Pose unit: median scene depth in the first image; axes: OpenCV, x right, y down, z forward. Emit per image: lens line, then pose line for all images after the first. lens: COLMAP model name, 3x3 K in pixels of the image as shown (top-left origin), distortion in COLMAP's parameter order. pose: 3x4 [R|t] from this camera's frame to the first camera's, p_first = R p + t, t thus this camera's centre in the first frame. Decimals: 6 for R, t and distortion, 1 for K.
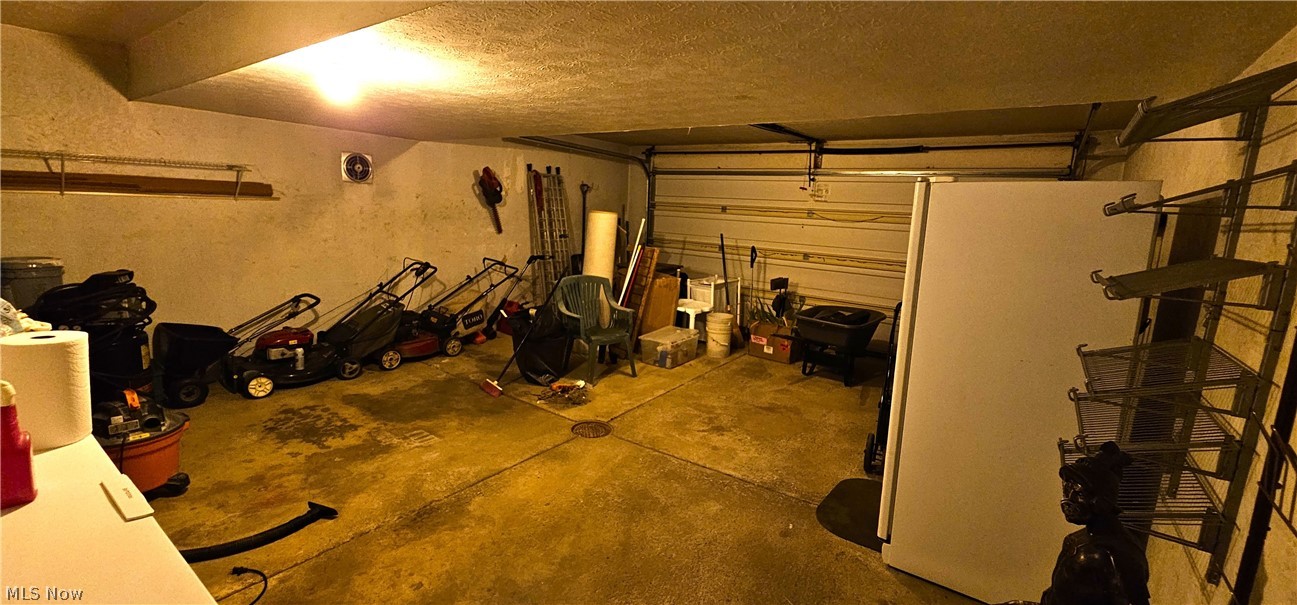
lens RADIAL K [[530.7, 0, 652.1], [0, 530.7, 298.9], [0, 0, 1]] dist [0.000652, -0.001014]
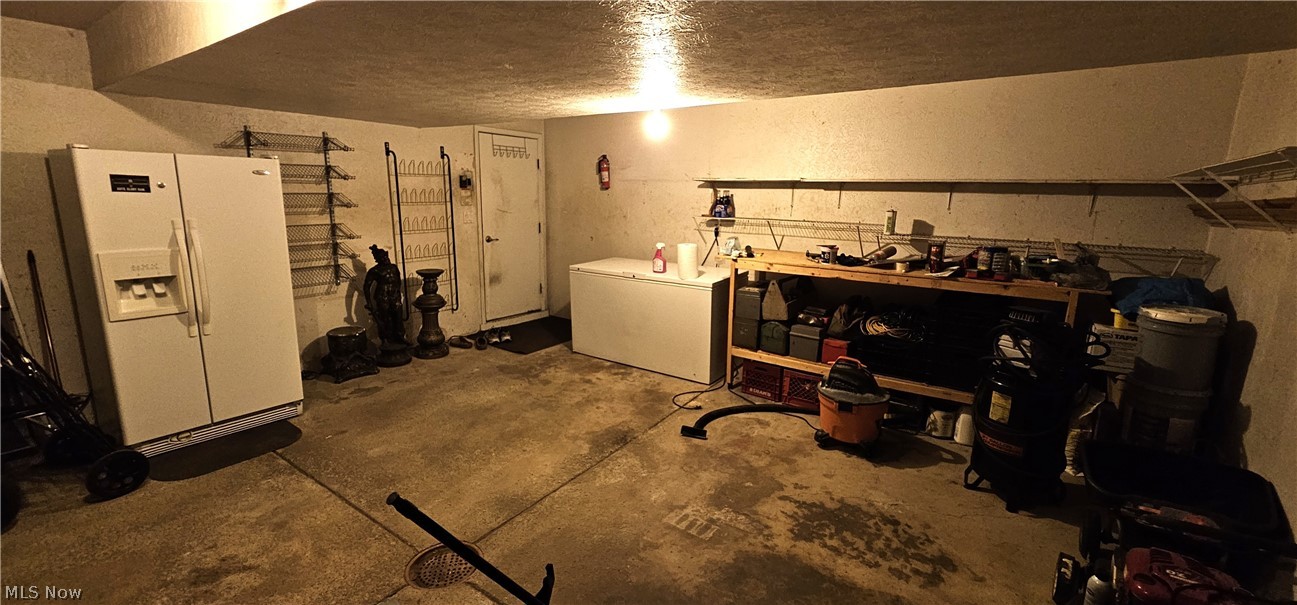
lens RADIAL K [[530.7, 0, 652.1], [0, 530.7, 298.9], [0, 0, 1]] dist [0.000652, -0.001014]
pose [[-0.997376, -0.066340, -0.028993, -0.360888], [-0.072322, 0.931395, 0.356752, -0.307389], [0.003337, 0.357913, -0.933749, 1.687448]]
